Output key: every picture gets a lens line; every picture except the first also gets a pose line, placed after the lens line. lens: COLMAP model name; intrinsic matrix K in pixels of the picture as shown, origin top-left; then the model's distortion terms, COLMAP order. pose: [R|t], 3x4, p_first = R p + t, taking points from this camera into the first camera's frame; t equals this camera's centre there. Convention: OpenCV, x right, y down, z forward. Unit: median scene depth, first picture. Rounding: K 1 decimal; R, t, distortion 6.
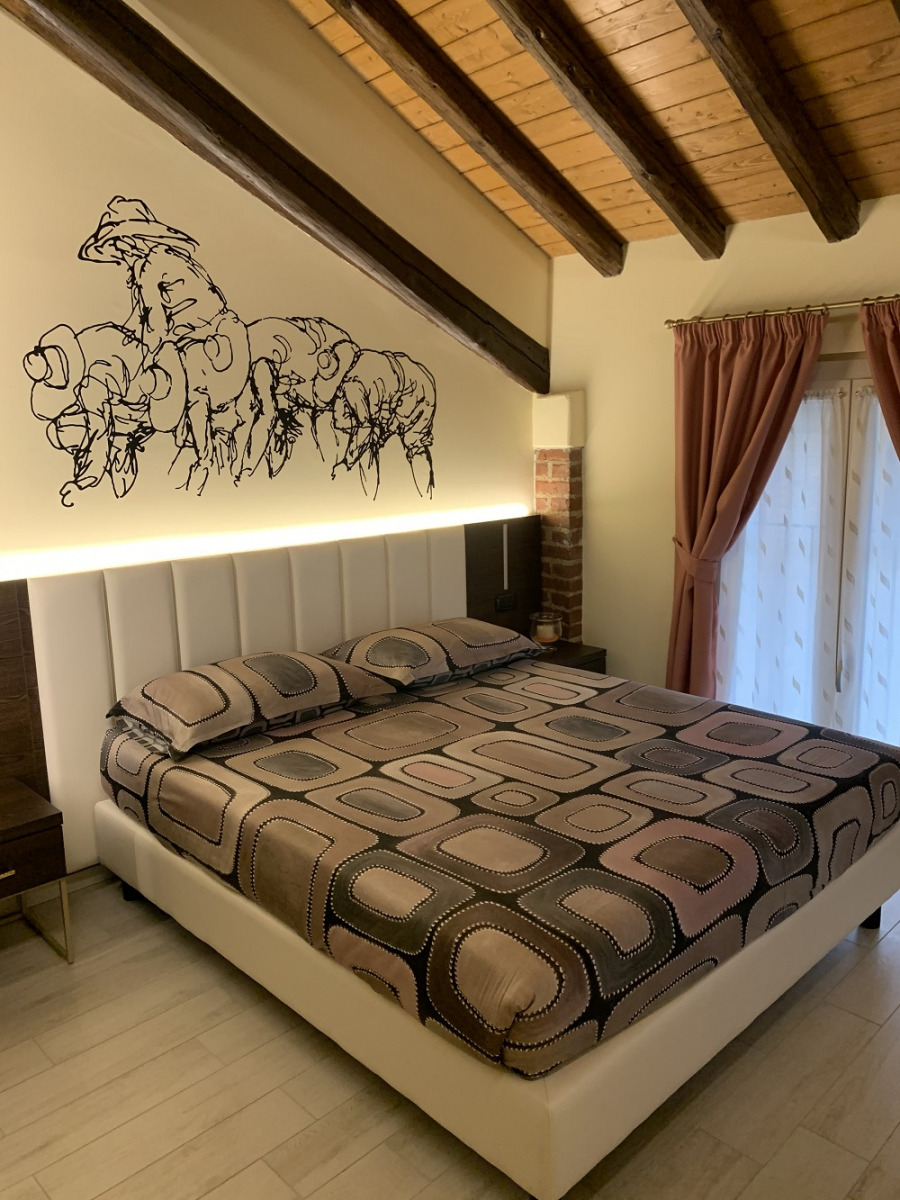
lens RADIAL K [[902.9, 0, 468.8], [0, 902.9, 597.6], [0, 0, 1]] dist [0.132994, -0.325453]
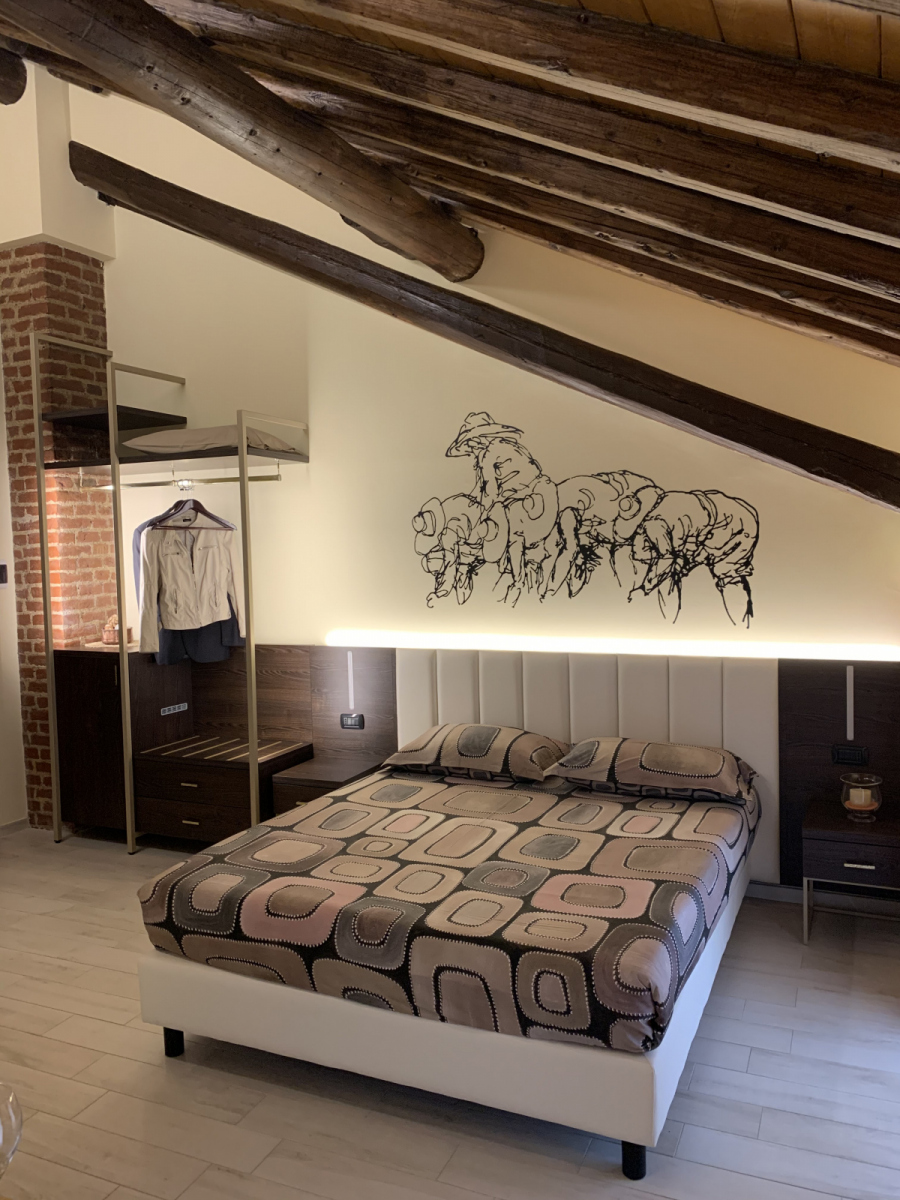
lens RADIAL K [[936.5, 0, 465.4], [0, 936.5, 596.8], [0, 0, 1]] dist [0.252662, -0.638294]
pose [[0.369106, 0.070633, -0.926699, 0.982713], [-0.154505, 0.987896, 0.013759, -0.132306], [0.916455, 0.138101, 0.375551, 0.378717]]
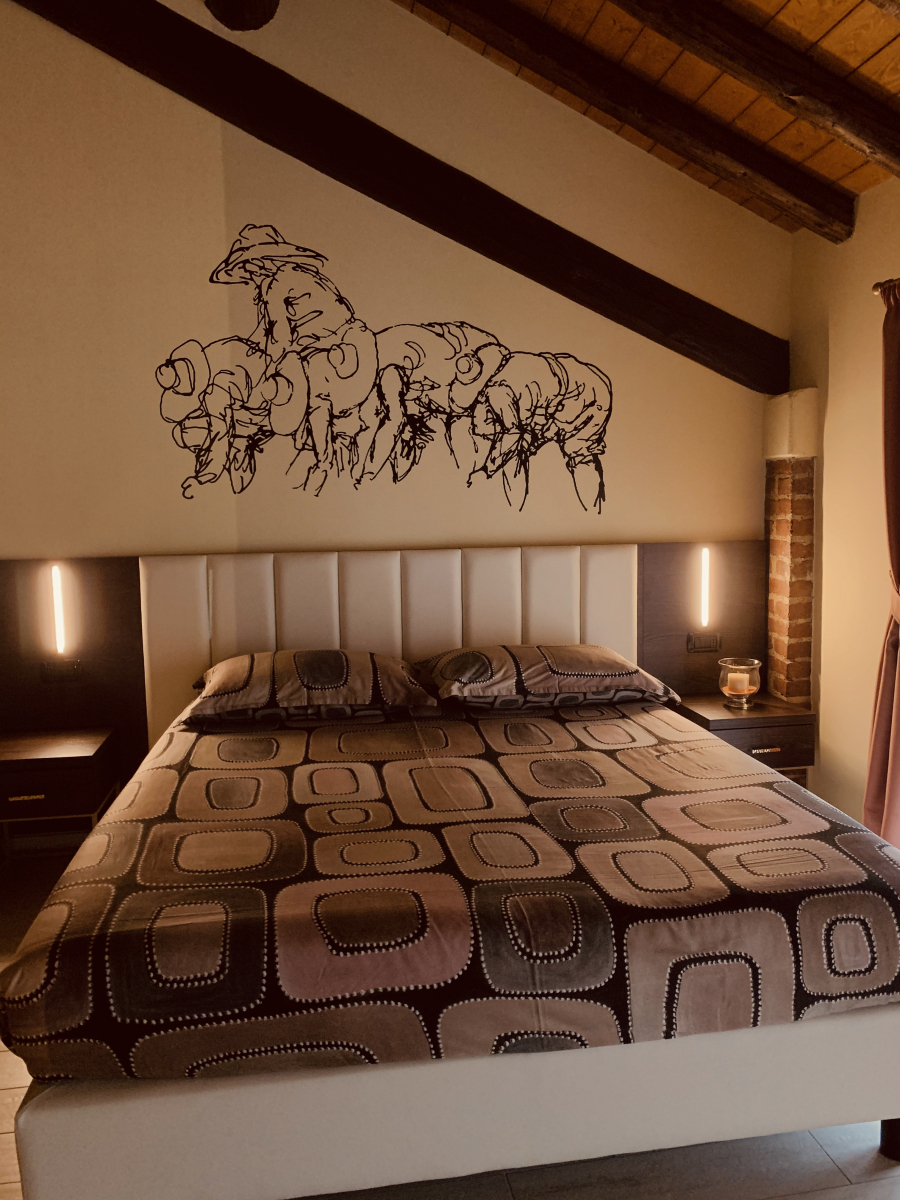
lens RADIAL K [[902.9, 0, 468.8], [0, 902.9, 597.6], [0, 0, 1]] dist [0.132994, -0.325453]
pose [[0.822943, 0.067588, -0.564089, 0.437913], [-0.106809, 0.993599, -0.036773, 0.024192], [0.557993, 0.090512, 0.824895, 0.235431]]
